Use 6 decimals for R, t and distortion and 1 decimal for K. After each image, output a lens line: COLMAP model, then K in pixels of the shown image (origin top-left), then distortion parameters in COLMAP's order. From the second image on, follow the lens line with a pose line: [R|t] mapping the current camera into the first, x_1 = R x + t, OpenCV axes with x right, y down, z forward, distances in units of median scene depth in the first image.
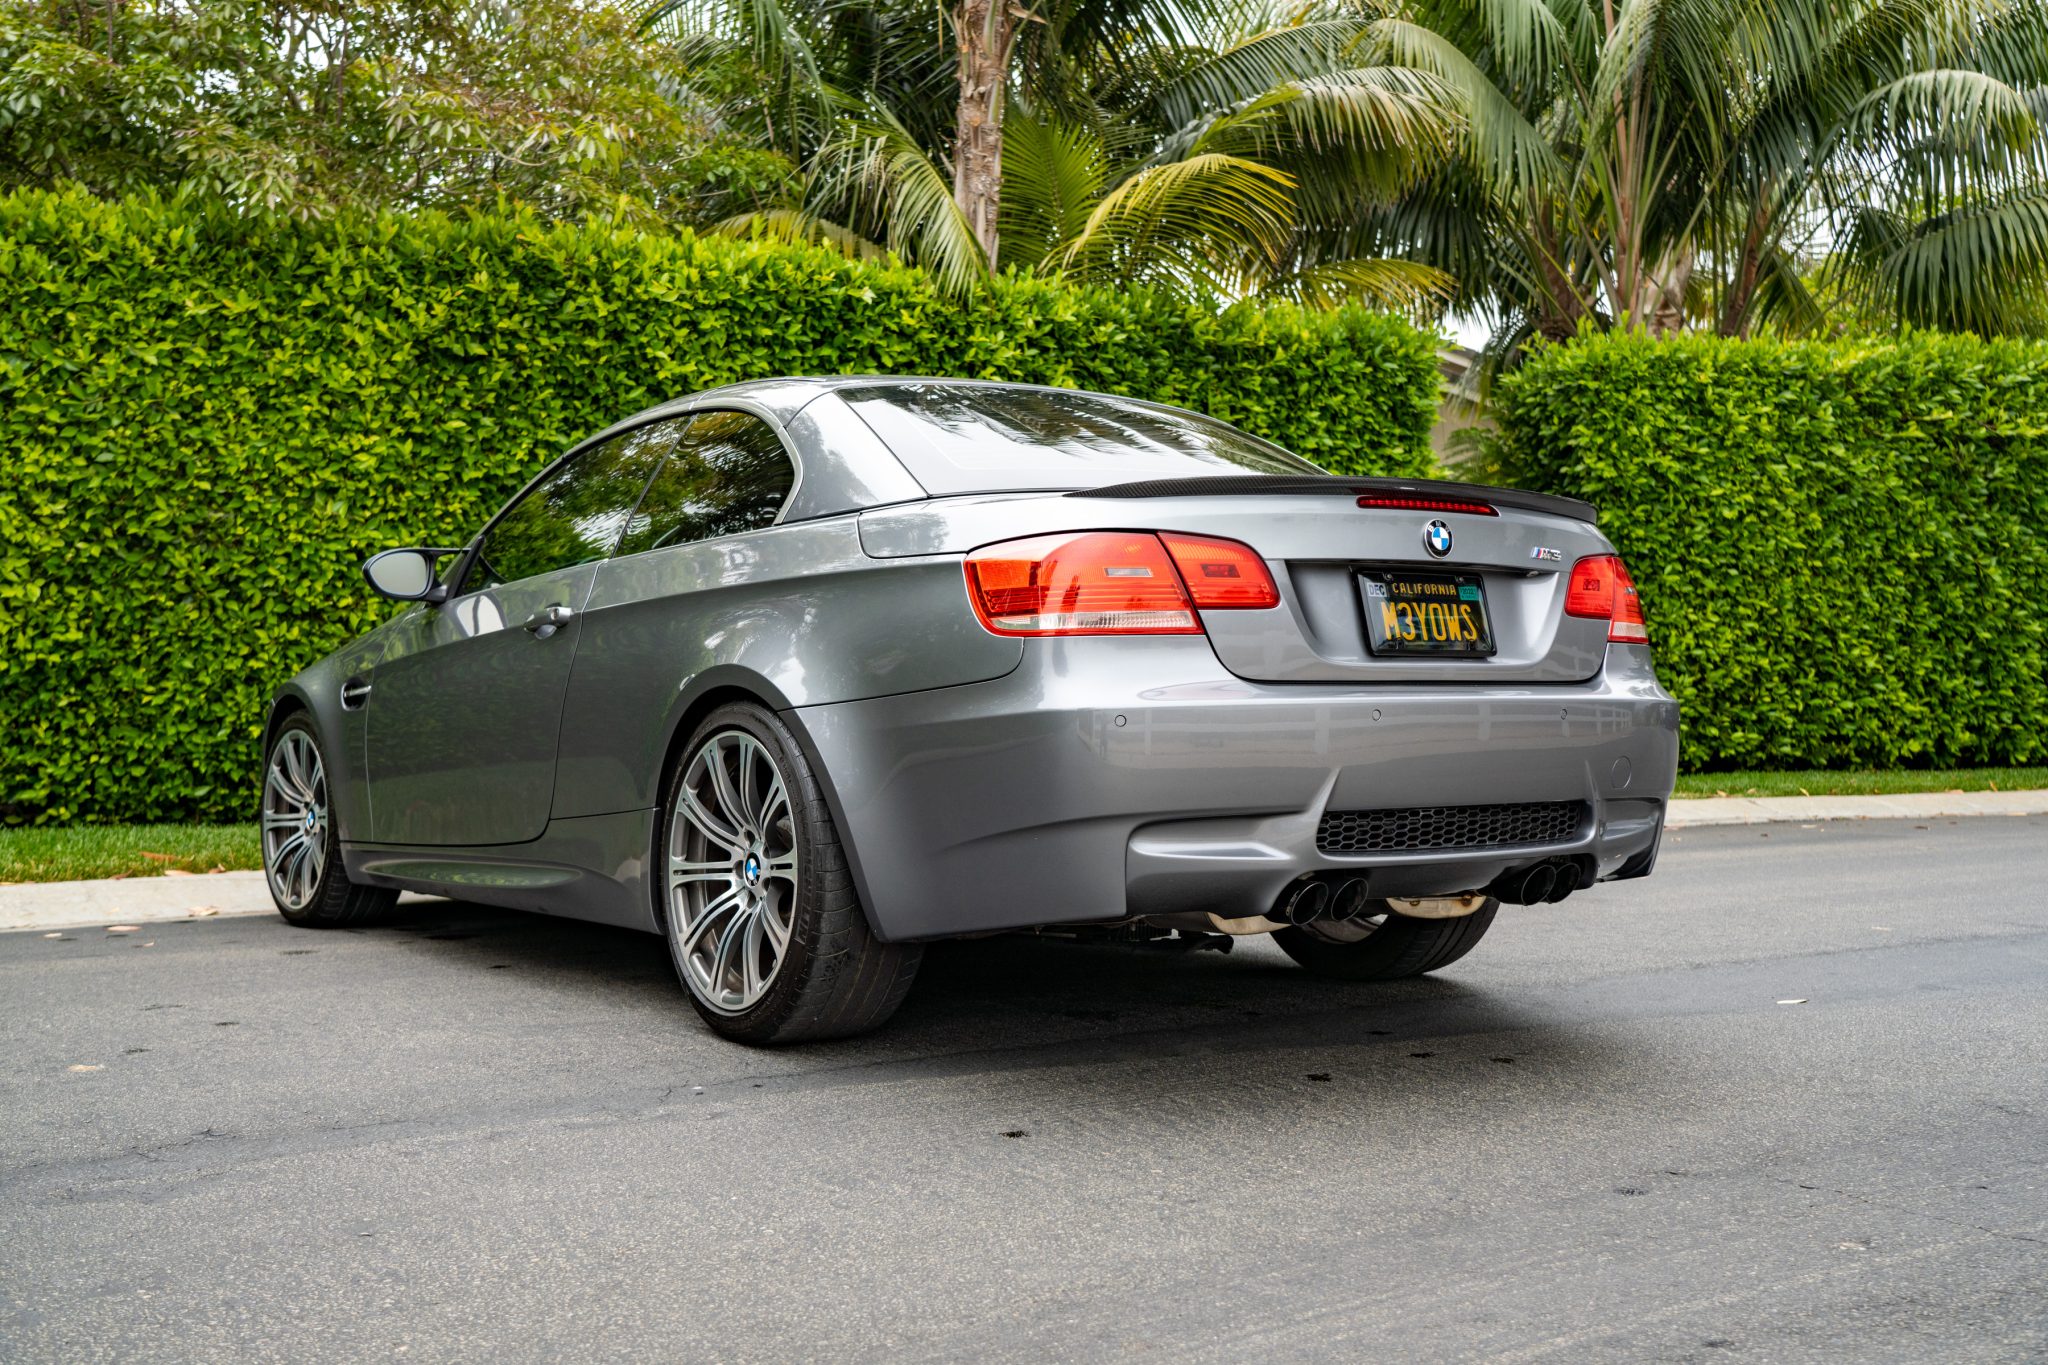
lens RADIAL K [[2157.5, 0, 1033.9], [0, 2157.5, 685.4], [0, 0, 1]] dist [0.026127, 0.175237]
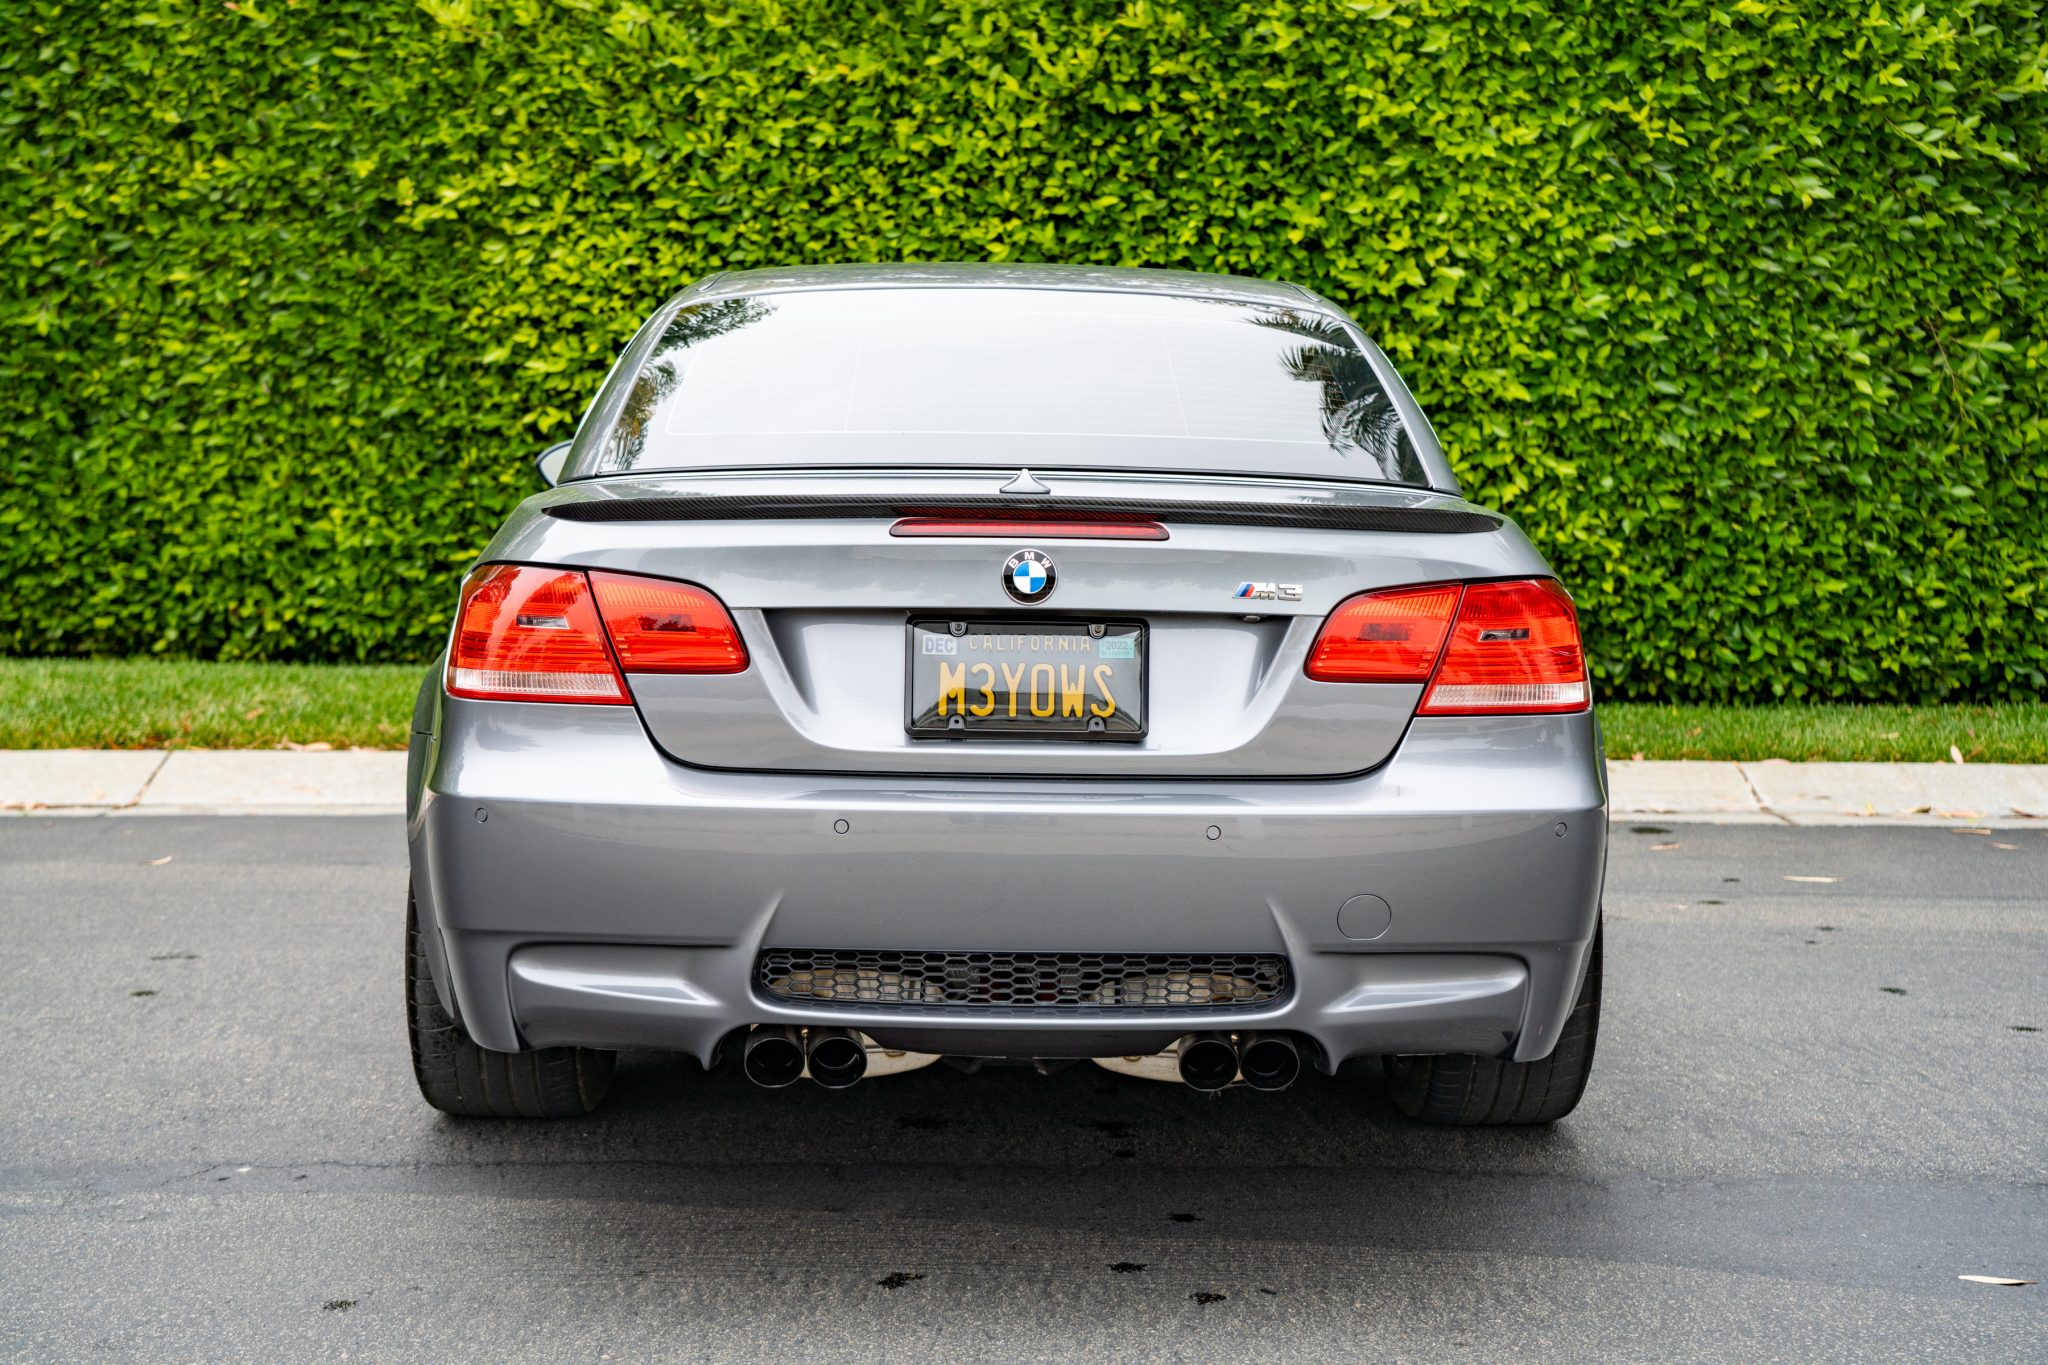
lens RADIAL K [[2832.0, 0, 1034.2], [0, 2832.0, 680.2], [0, 0, 1]] dist [0.213277, 0.244101]
pose [[0.834785, 0.071553, -0.545906, 0.301013], [-0.014520, 0.994035, 0.108087, -0.058078], [0.550384, -0.082303, 0.830845, 0.093394]]
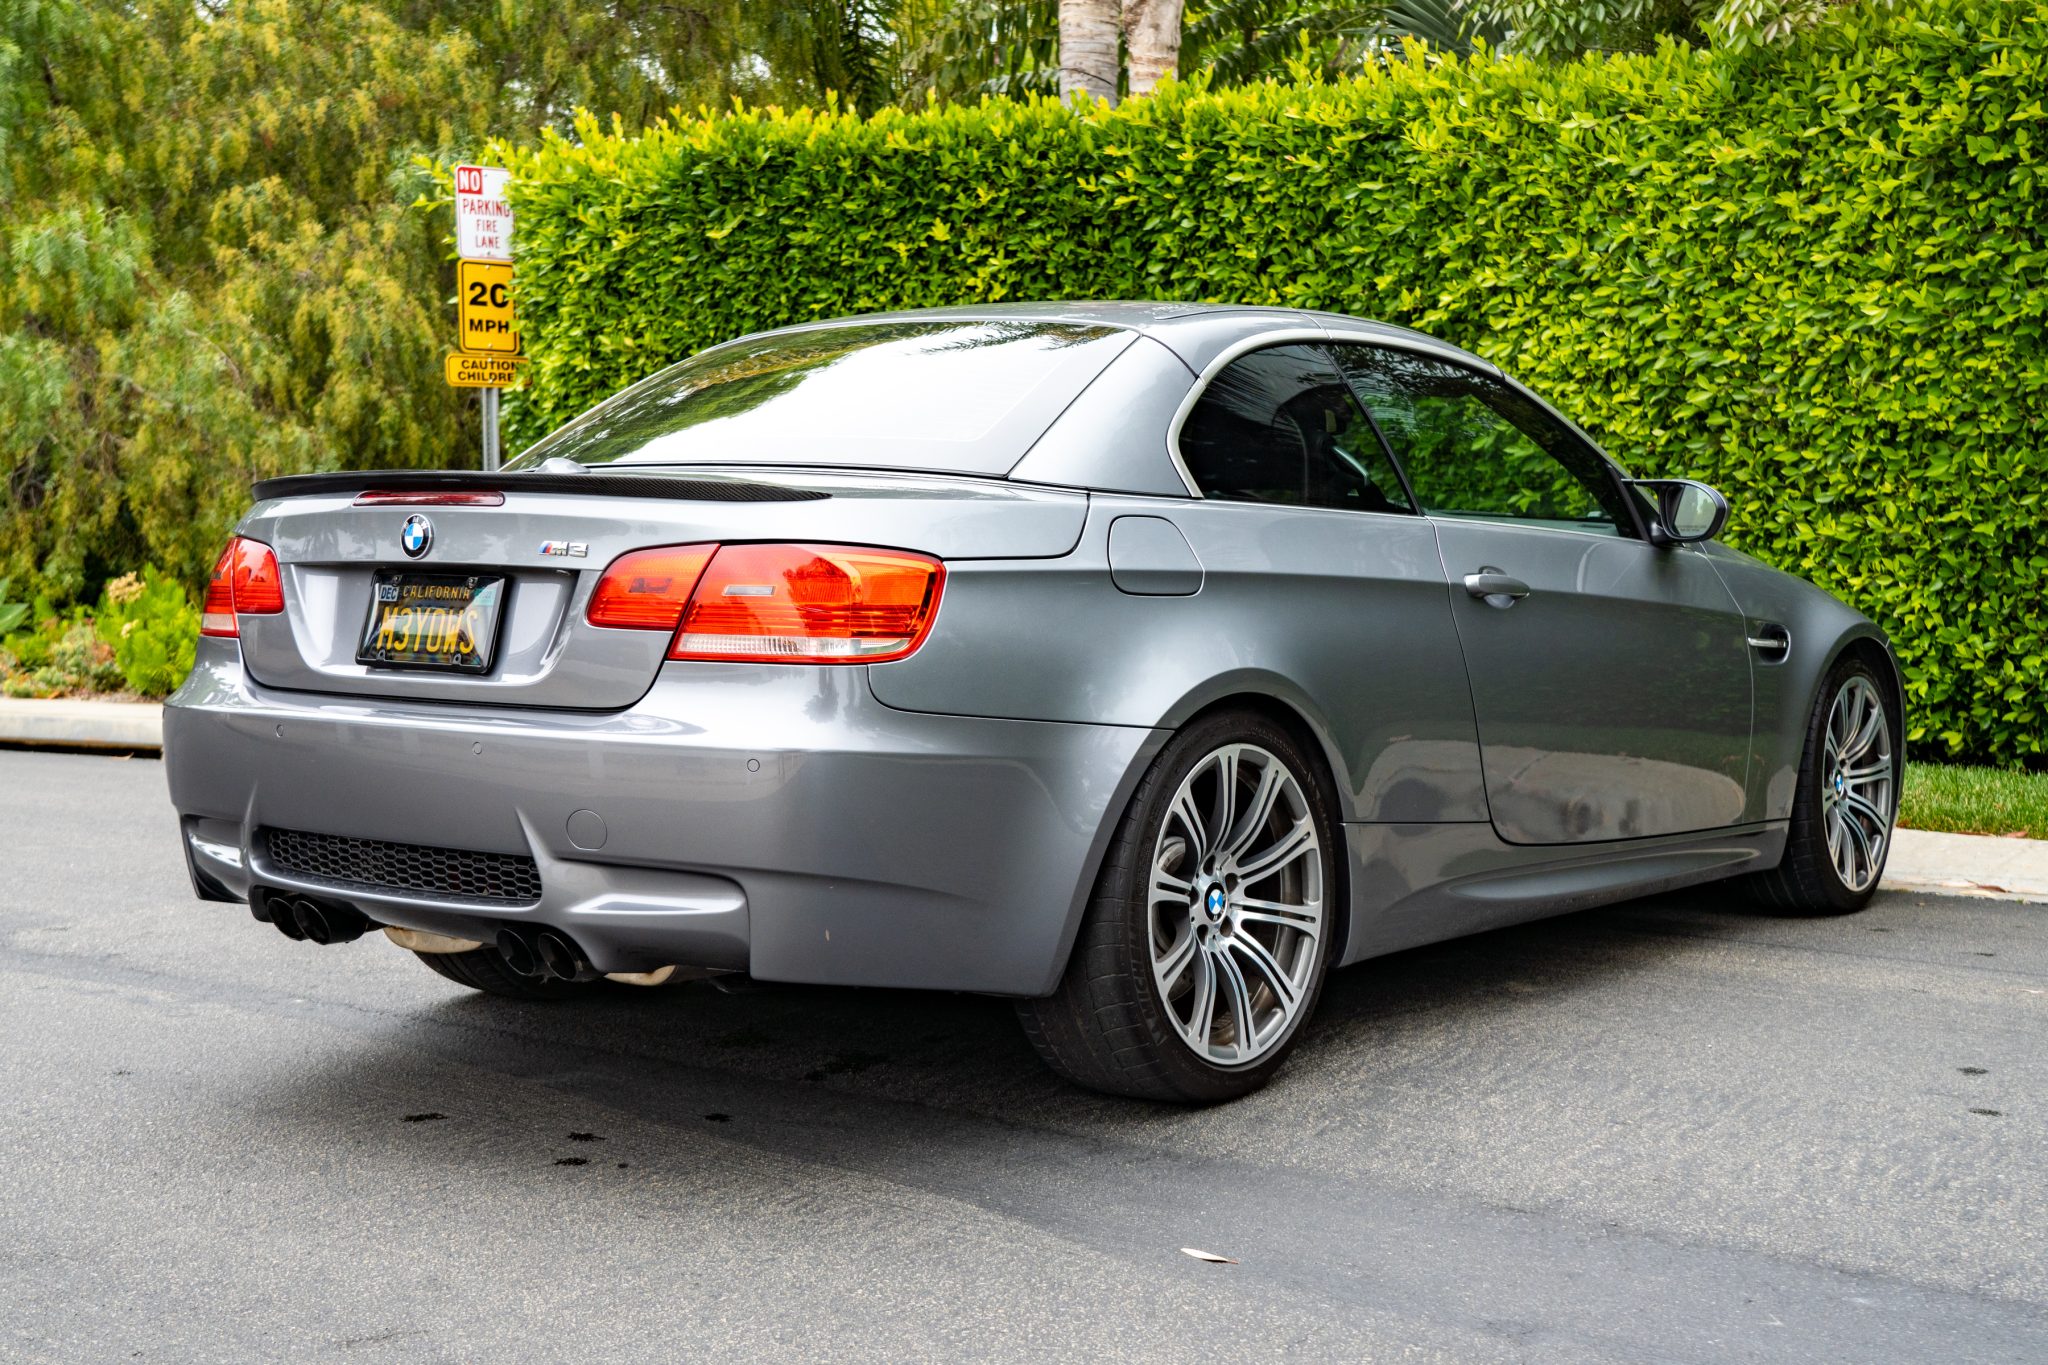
lens RADIAL K [[2759.1, 0, 1024.3], [0, 2759.1, 591.6], [0, 0, 1]] dist [0.024694, 0.130330]
pose [[0.296328, 0.031251, -0.954575, 0.576469], [0.002651, 0.999434, 0.033542, -0.035639], [0.955083, -0.012470, 0.296077, 0.385673]]
